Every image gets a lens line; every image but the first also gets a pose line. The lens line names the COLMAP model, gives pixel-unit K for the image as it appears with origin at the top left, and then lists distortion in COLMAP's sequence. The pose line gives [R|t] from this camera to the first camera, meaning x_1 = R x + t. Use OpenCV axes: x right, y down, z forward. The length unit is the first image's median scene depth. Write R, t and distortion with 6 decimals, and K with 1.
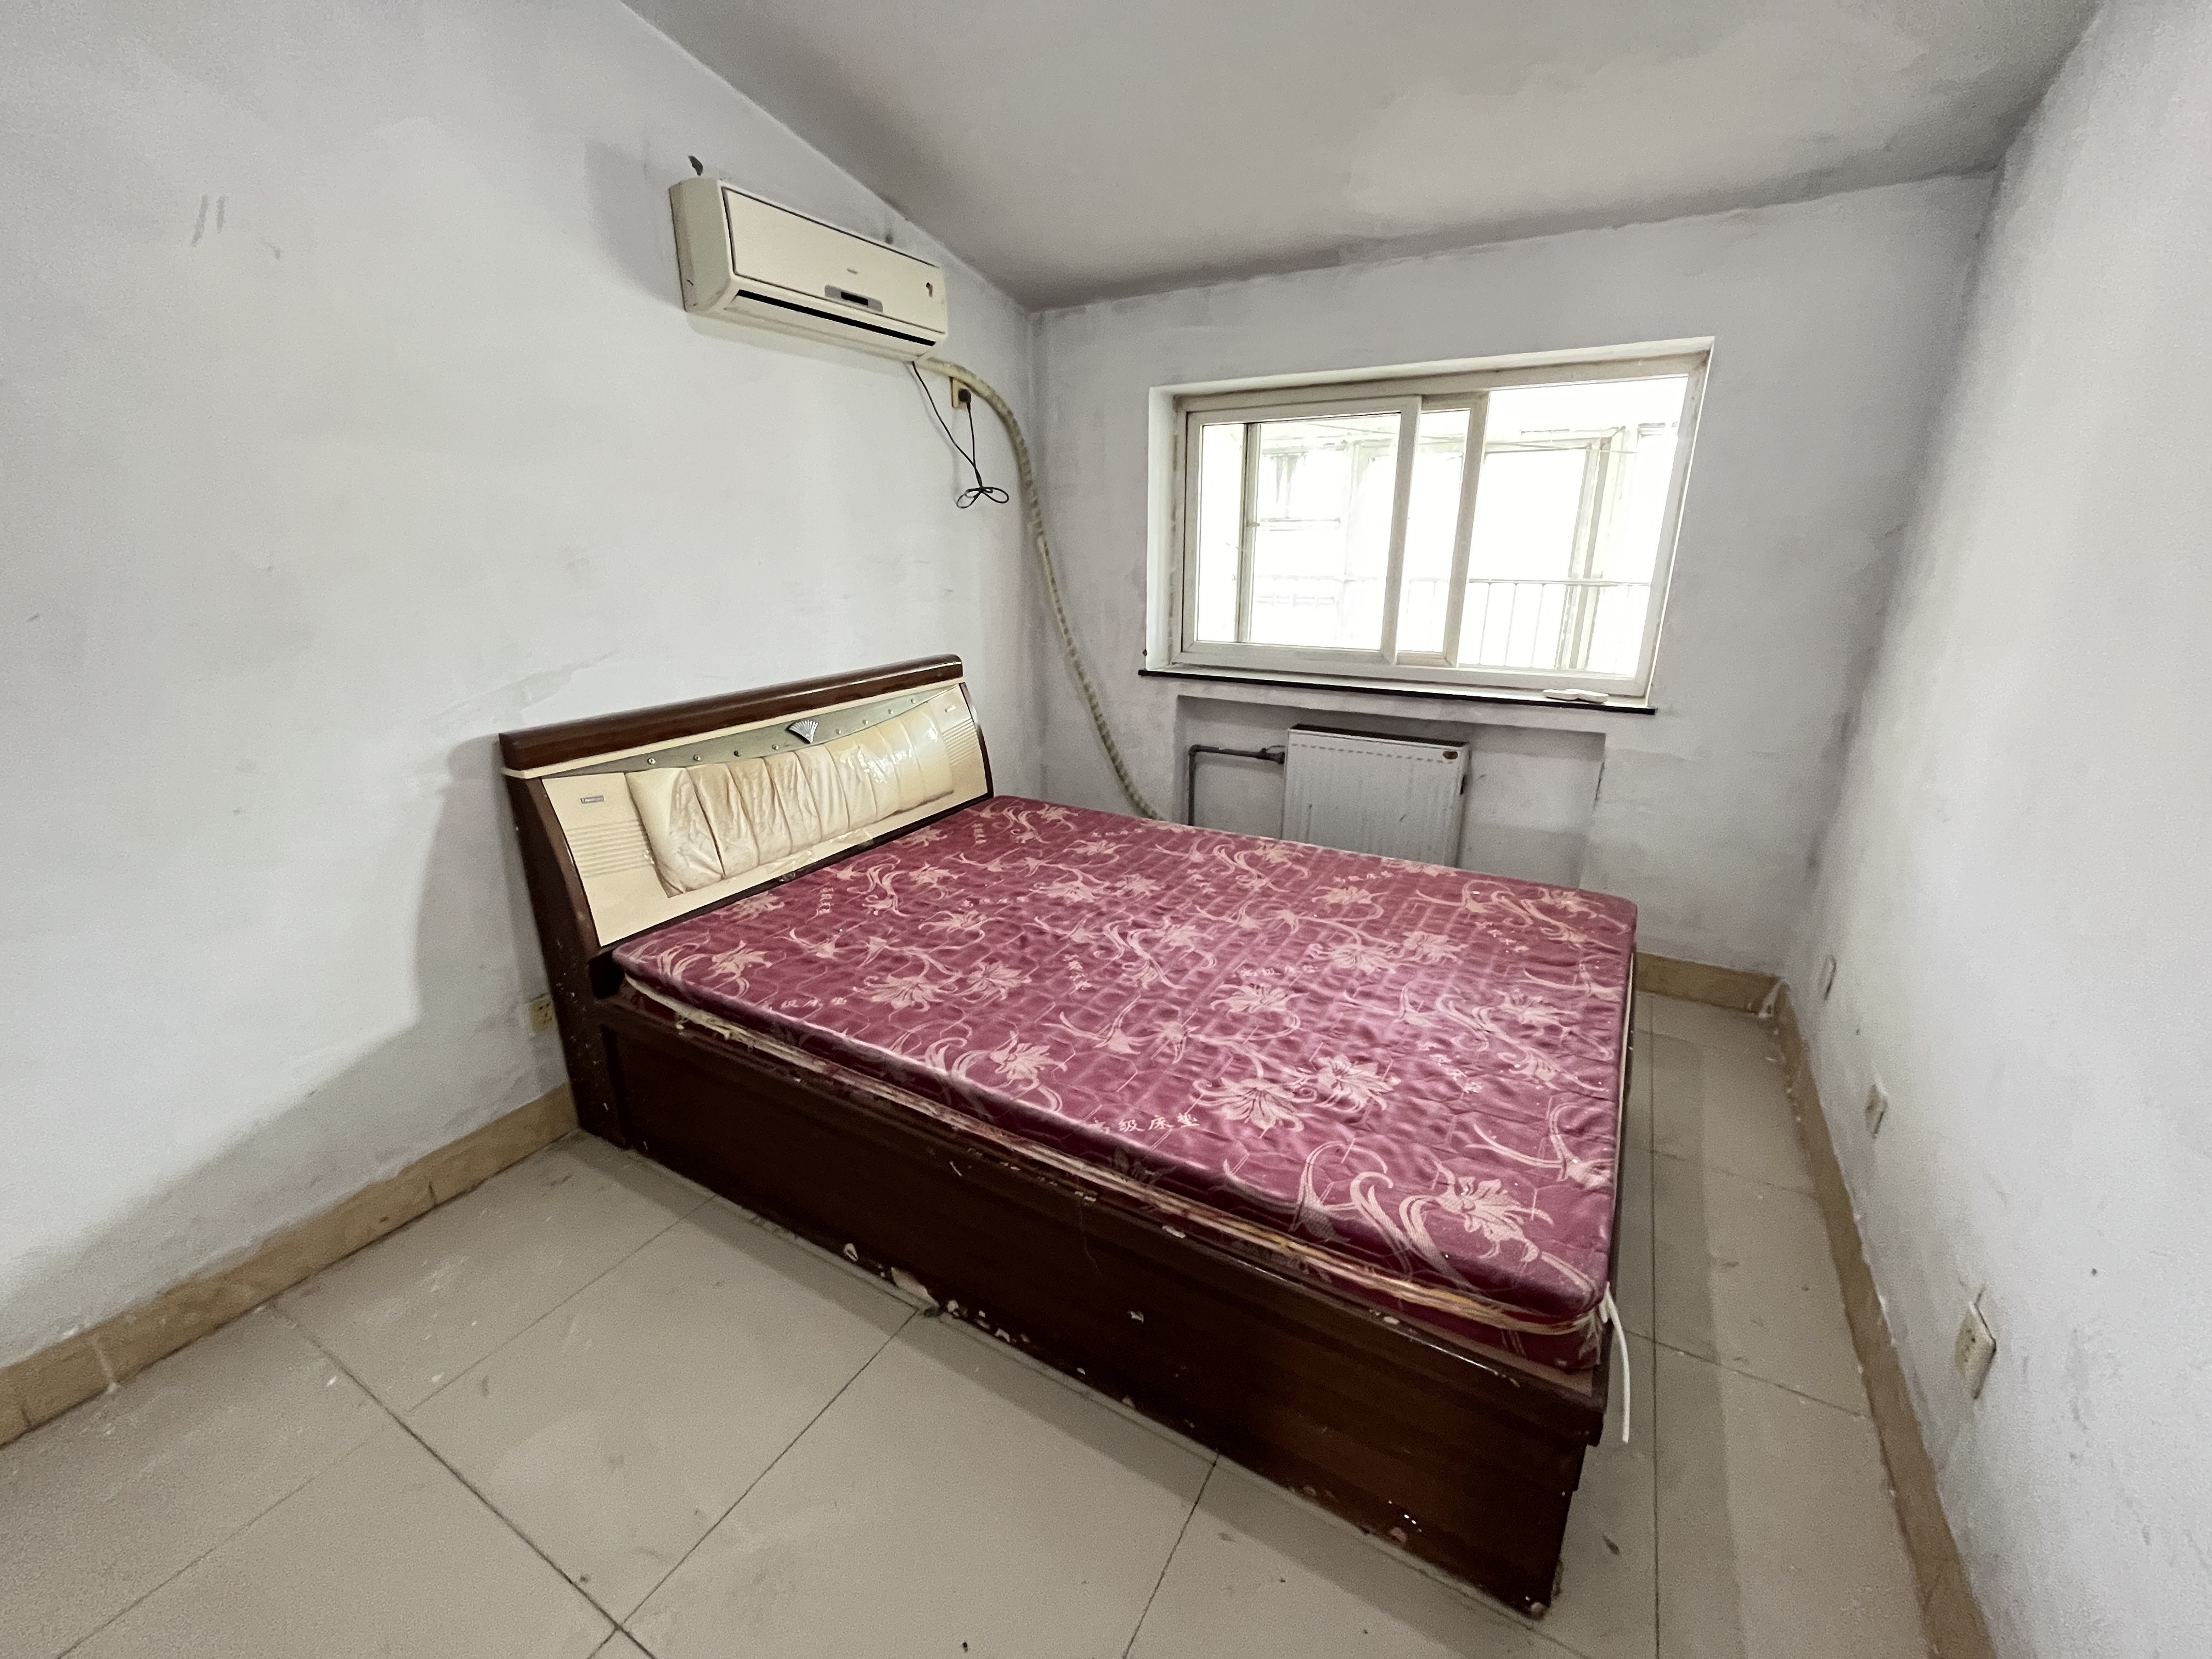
lens RADIAL K [[903.4, 0, 1107.7], [0, 903.4, 832.3], [0, 0, 1]] dist [-0.003170, -0.000687]
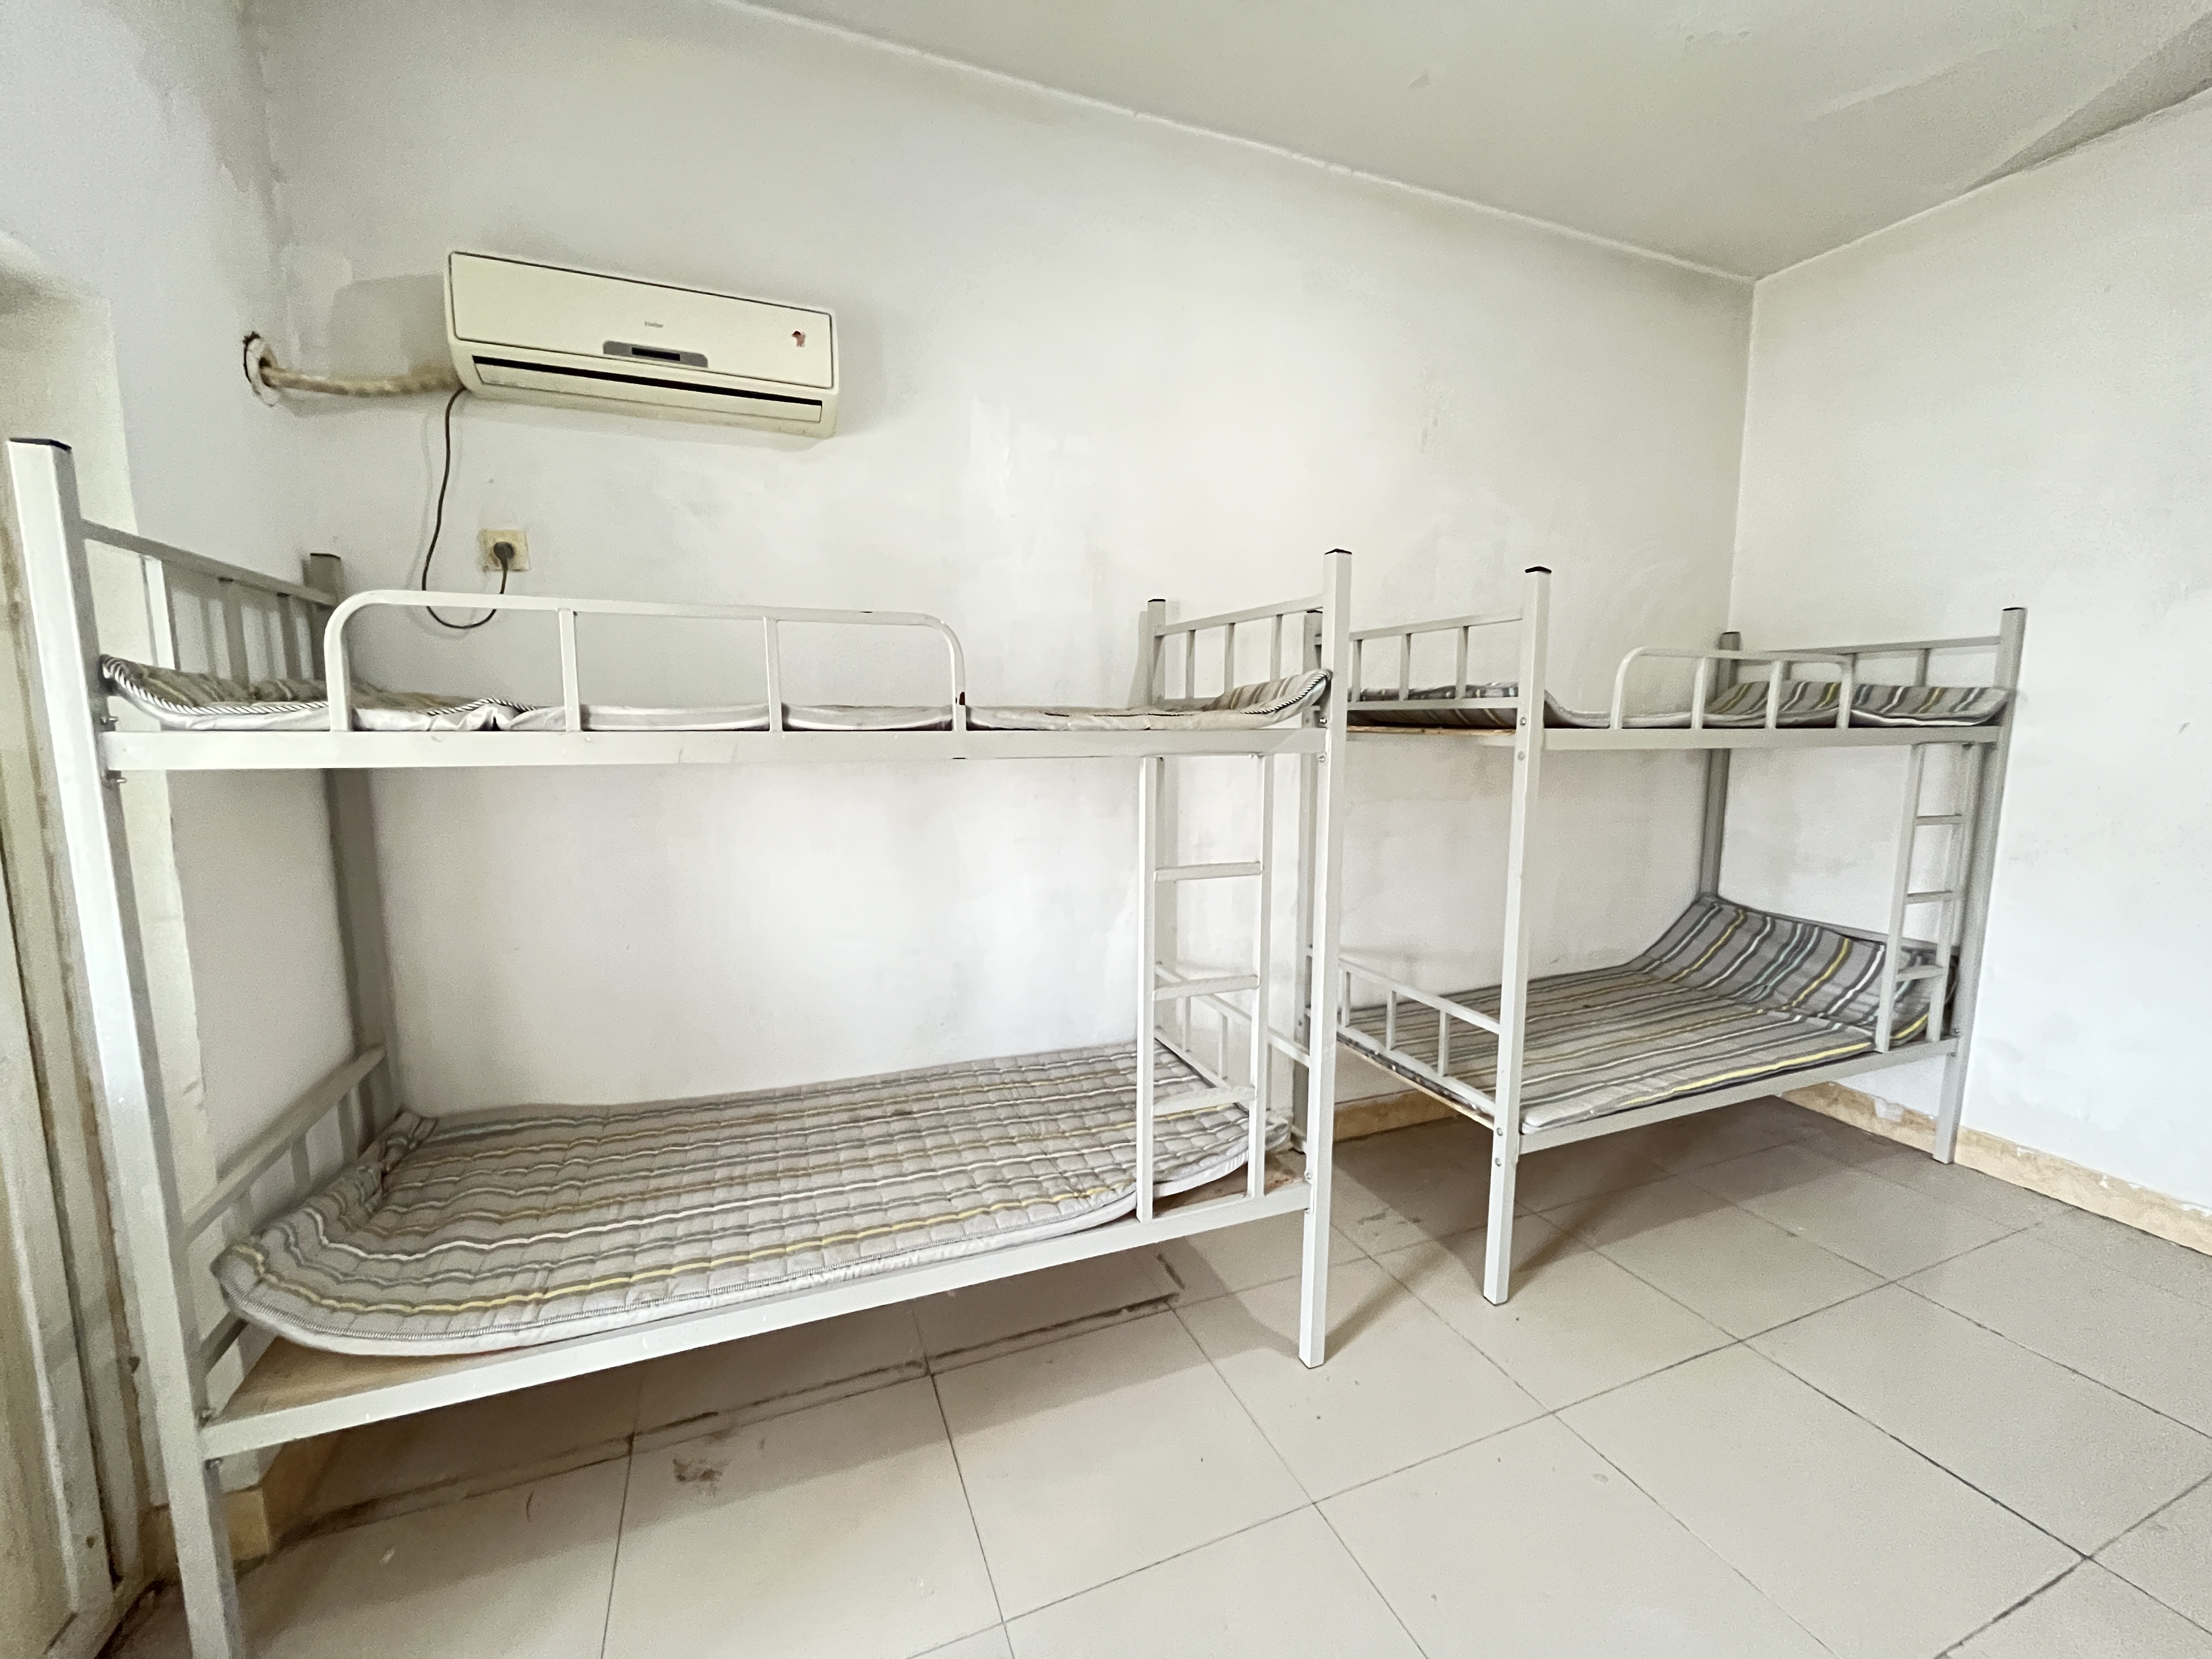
lens RADIAL K [[903.4, 0, 1116.0], [0, 903.4, 822.6], [0, 0, 1]] dist [-0.003170, -0.000687]
pose [[0.787779, 0.078212, -0.610972, 0.584741], [-0.198786, 0.971113, -0.131998, -0.136911], [0.582999, 0.225438, 0.780570, 0.669221]]
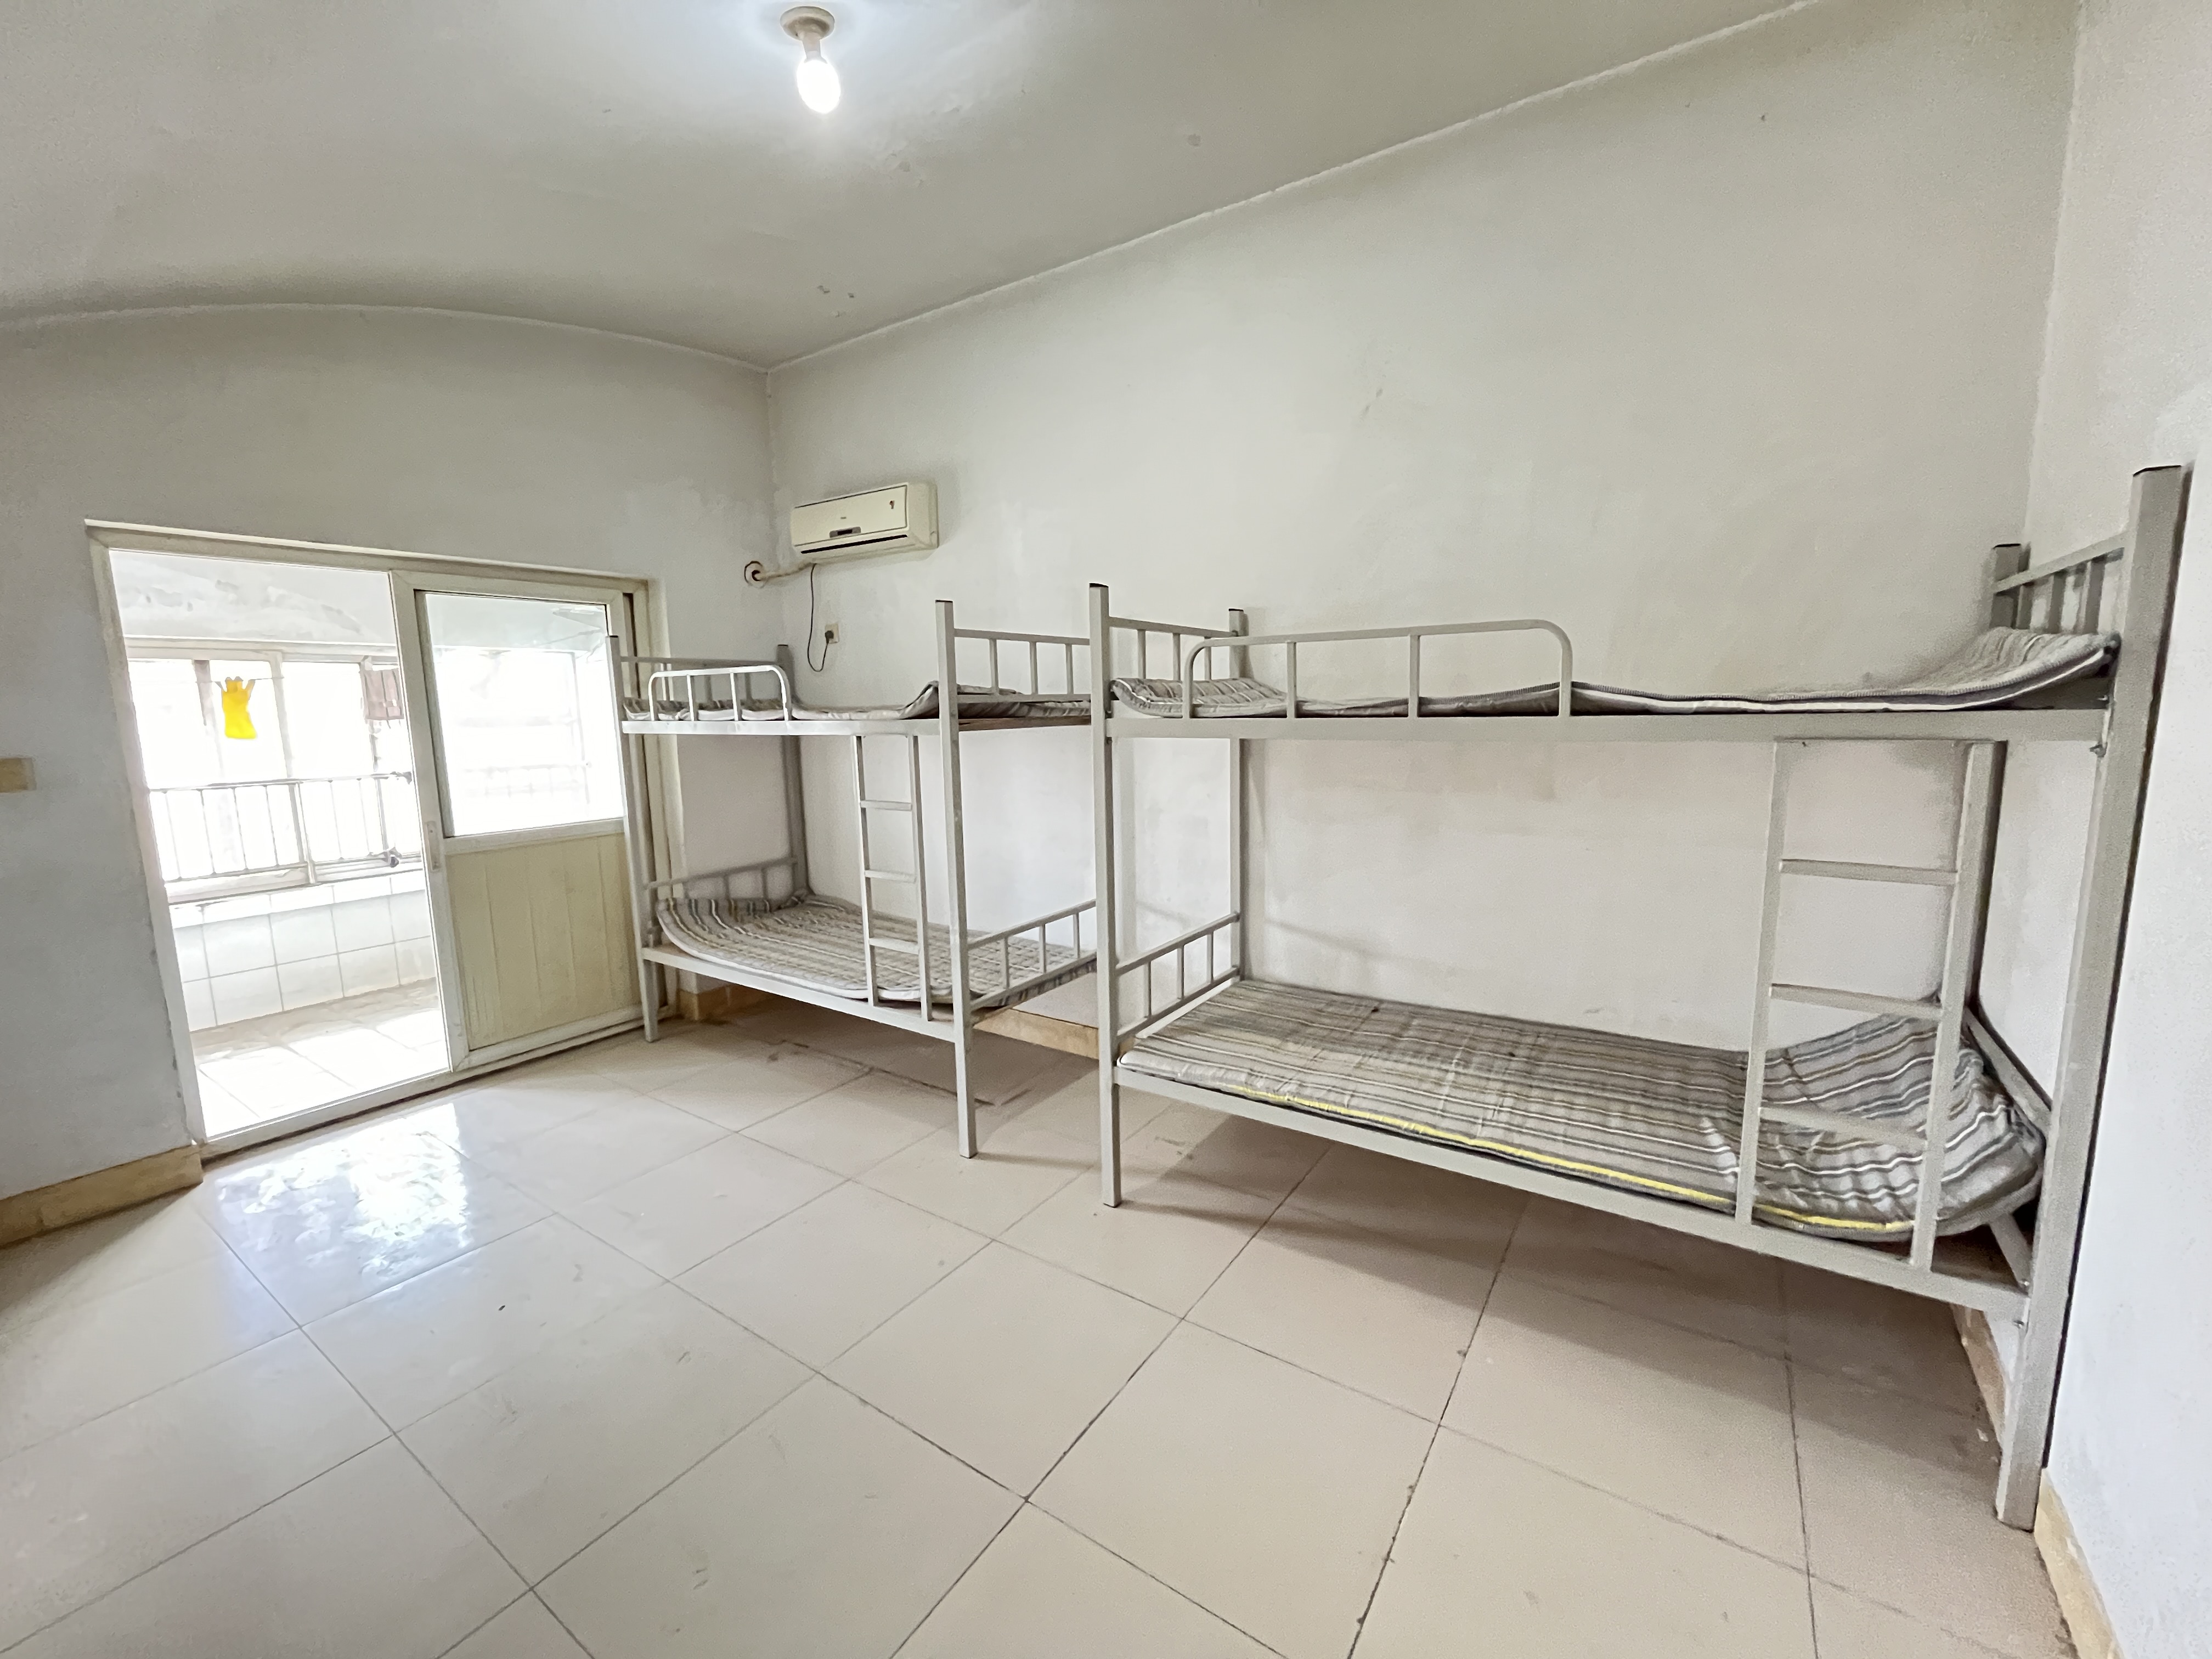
lens RADIAL K [[903.4, 0, 1115.8], [0, 903.4, 830.5], [0, 0, 1]] dist [-0.003170, -0.000687]
pose [[-0.066773, 0.140628, -0.987808, 1.393040], [-0.297862, 0.942064, 0.154251, -0.460740], [0.952271, 0.304530, -0.021017, 1.634836]]
